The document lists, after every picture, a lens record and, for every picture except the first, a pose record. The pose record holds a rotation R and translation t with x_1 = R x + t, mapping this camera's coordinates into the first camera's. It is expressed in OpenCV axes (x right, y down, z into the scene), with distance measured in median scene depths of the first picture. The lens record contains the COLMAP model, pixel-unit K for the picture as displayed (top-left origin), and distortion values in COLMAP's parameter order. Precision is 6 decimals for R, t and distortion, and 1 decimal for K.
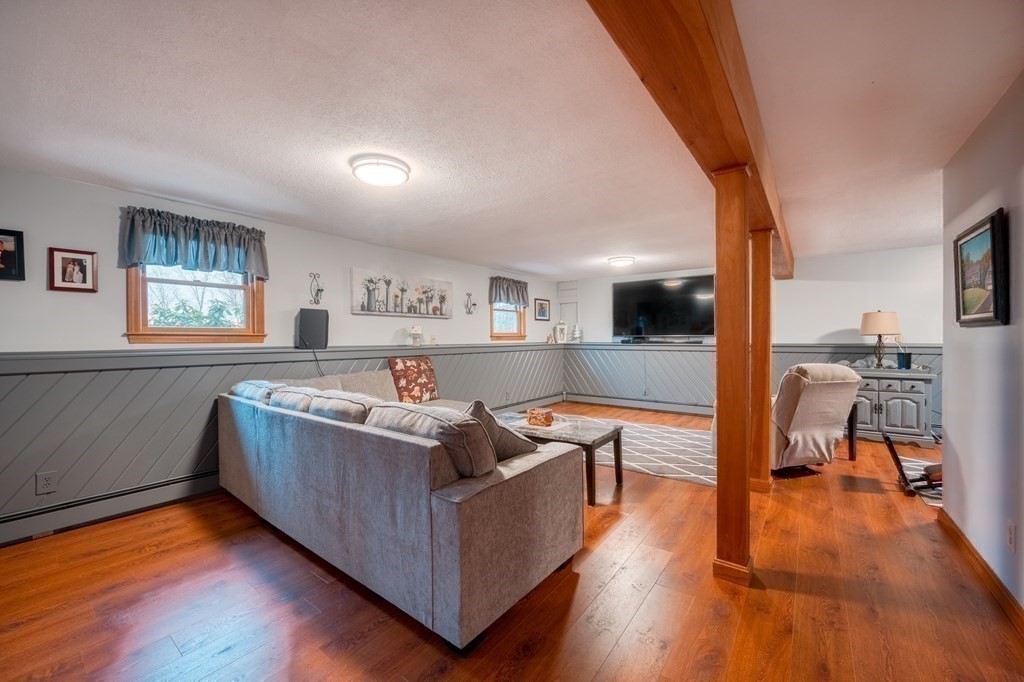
lens RADIAL K [[398.2, 0, 508.1], [0, 398.2, 335.9], [0, 0, 1]] dist [-0.013604, -0.000609]
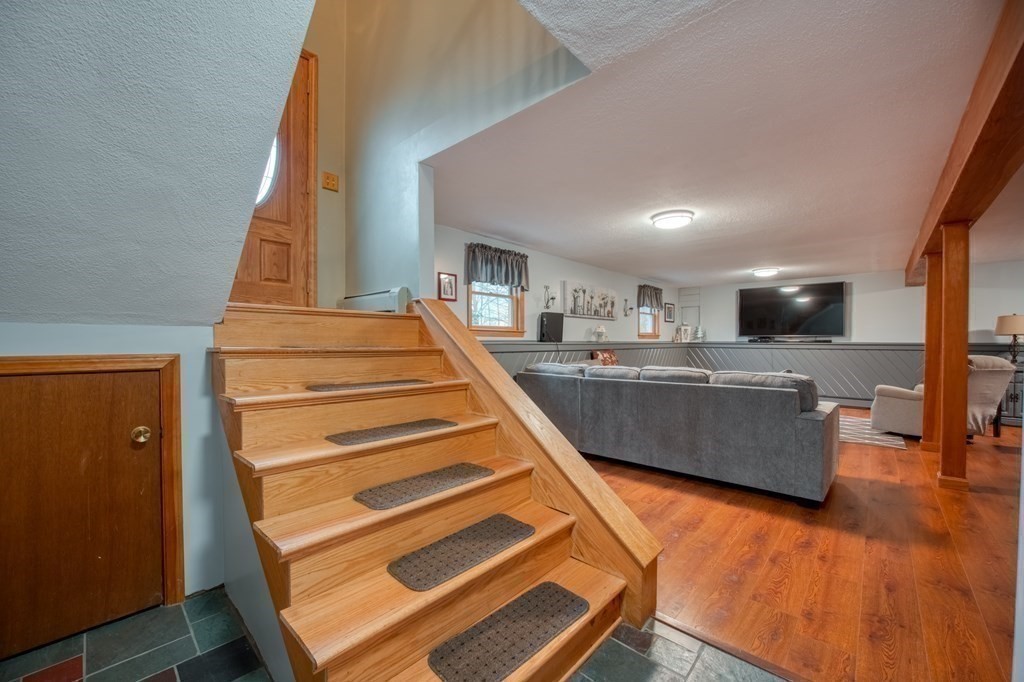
lens RADIAL K [[398.2, 0, 501.9], [0, 398.2, 340.3], [0, 0, 1]] dist [-0.013604, -0.000609]
pose [[0.994632, 0.006790, -0.103255, -0.417491], [-0.006337, 0.999969, 0.004720, 0.016343], [0.103284, -0.004040, 0.994644, -0.280507]]
